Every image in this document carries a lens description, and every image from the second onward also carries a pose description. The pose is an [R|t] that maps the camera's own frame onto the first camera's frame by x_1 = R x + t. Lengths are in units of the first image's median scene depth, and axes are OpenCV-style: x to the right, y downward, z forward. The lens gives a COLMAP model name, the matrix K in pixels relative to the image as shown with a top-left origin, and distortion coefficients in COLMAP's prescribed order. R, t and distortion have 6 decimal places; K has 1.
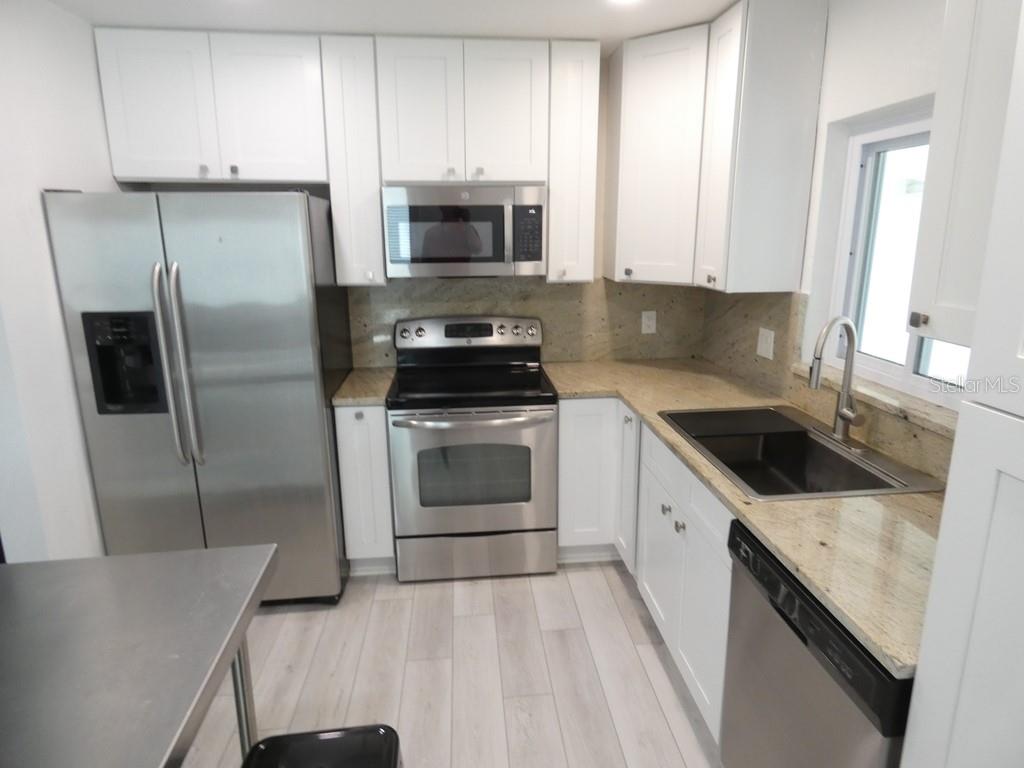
lens RADIAL K [[611.4, 0, 528.8], [0, 611.4, 378.4], [0, 0, 1]] dist [-0.002684, -0.004264]
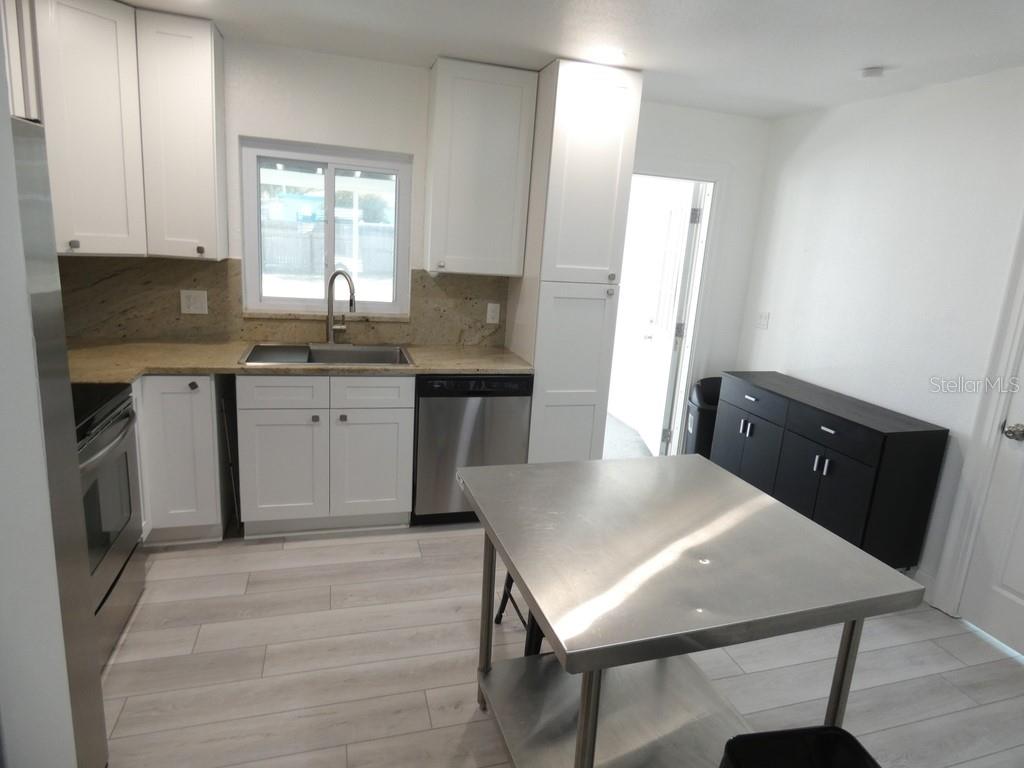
lens RADIAL K [[619.1, 0, 512.0], [0, 619.1, 384.0], [0, 0, 1]] dist [0.037341, -0.022480]
pose [[-0.193455, -0.234620, 0.952643, -0.963659], [0.159901, 0.950463, 0.266554, -0.134521], [-0.967991, 0.203895, -0.146356, 0.616063]]
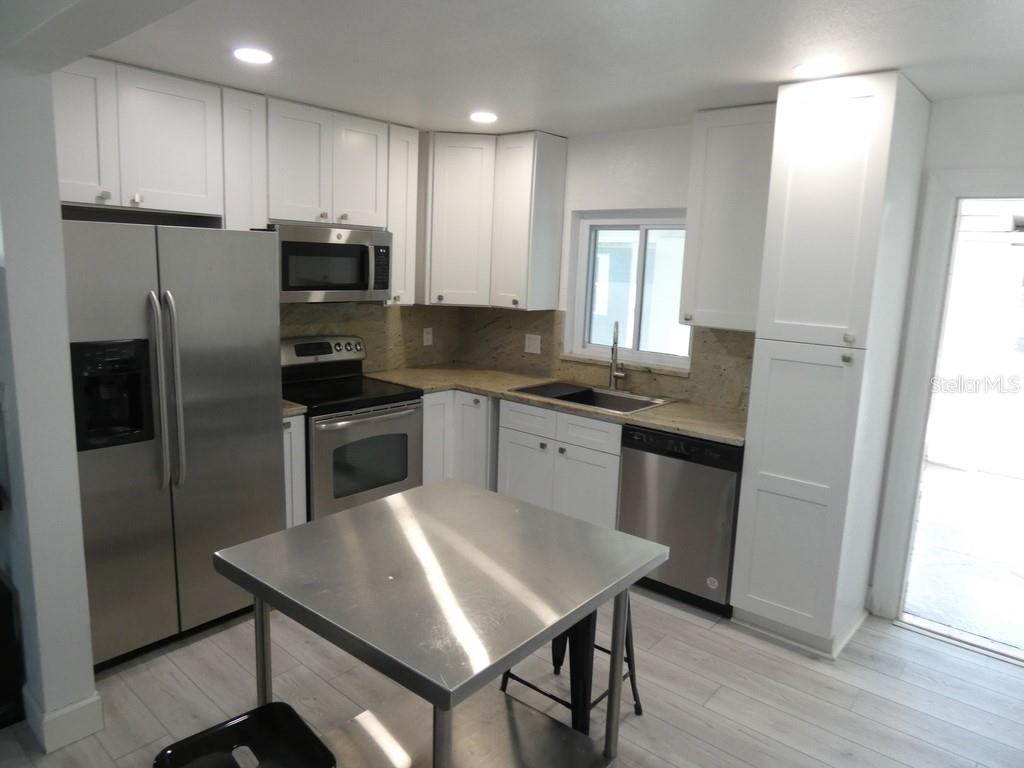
lens RADIAL K [[690.8, 0, 512.0], [0, 690.8, 384.0], [0, 0, 1]] dist [-0.004942, -0.001744]
pose [[0.727524, -0.090742, 0.680055, -0.848379], [0.120812, 0.992670, 0.003210, 0.031409], [-0.675362, 0.079823, 0.733154, -0.227676]]
